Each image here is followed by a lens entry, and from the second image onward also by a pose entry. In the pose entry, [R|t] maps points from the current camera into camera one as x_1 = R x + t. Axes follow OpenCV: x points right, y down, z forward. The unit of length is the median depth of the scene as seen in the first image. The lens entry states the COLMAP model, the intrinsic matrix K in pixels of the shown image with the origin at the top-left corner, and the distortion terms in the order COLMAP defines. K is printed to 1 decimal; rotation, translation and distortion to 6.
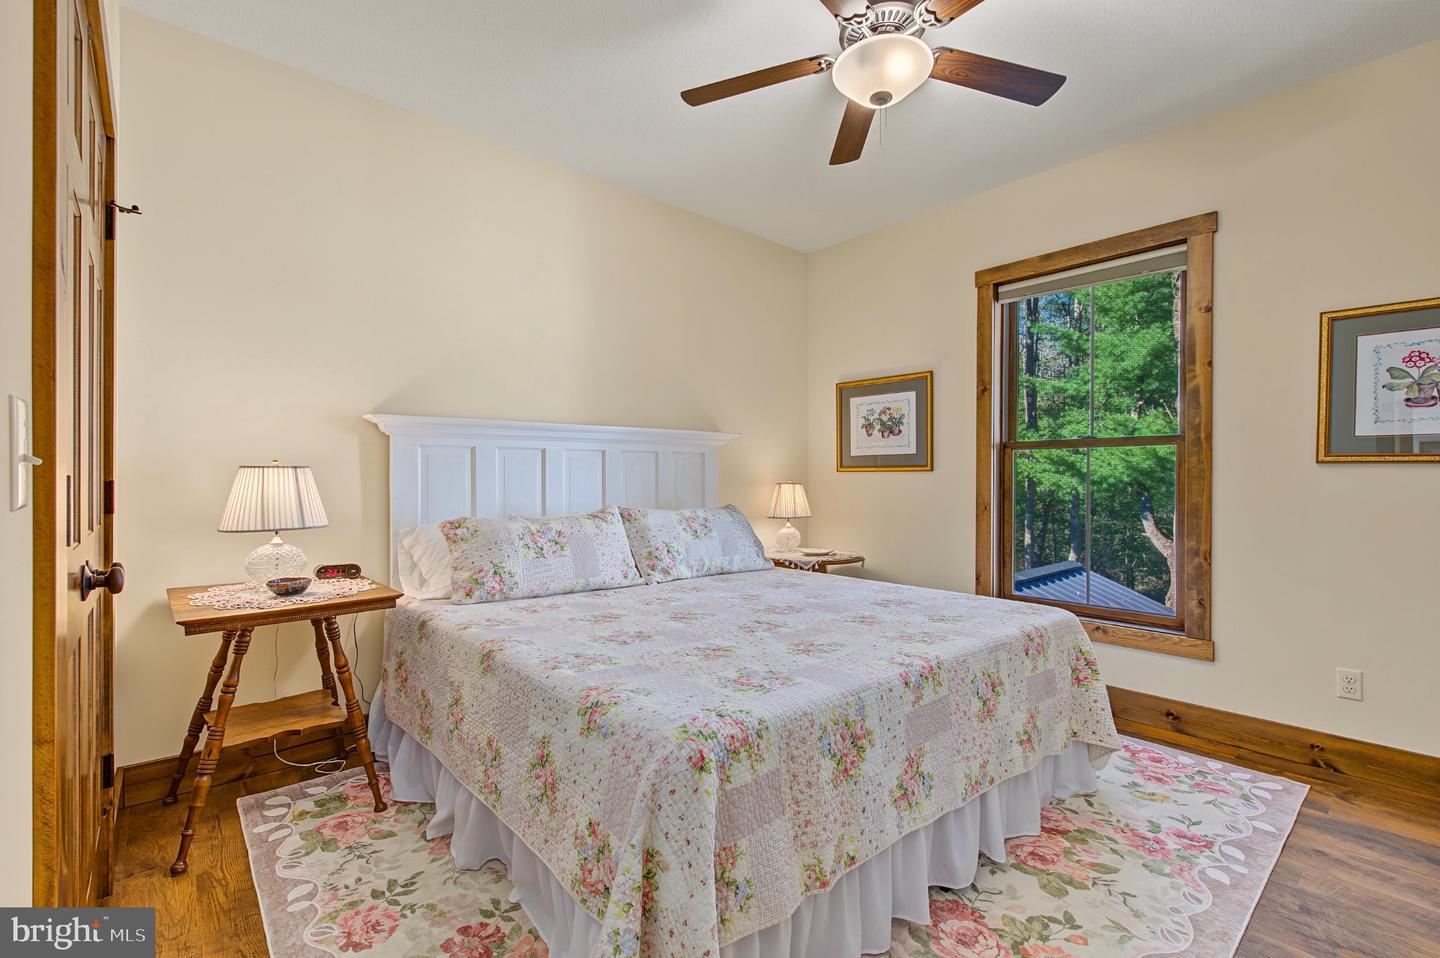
lens RADIAL K [[638.7, 0, 701.5], [0, 638.7, 489.0], [0, 0, 1]] dist [0.002799, -0.003072]
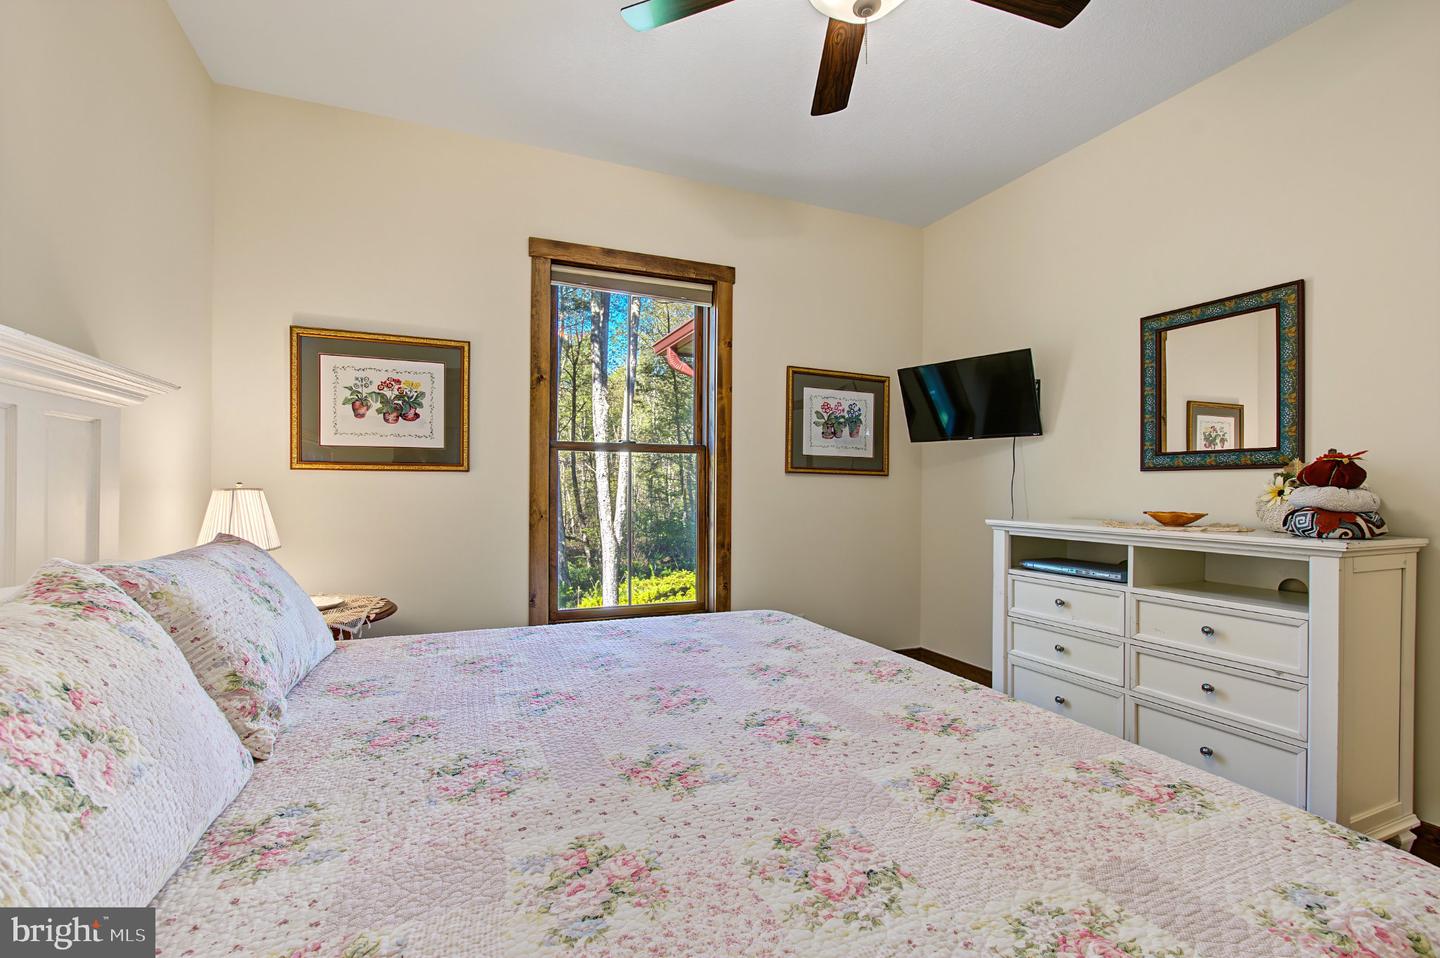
lens RADIAL K [[638.7, 0, 712.3], [0, 638.7, 482.7], [0, 0, 1]] dist [0.002799, -0.003072]
pose [[0.319895, 0.001420, 0.947452, -0.275646], [0.007392, 0.999965, -0.003995, -0.009576], [-0.947424, 0.008282, 0.319873, 0.473697]]
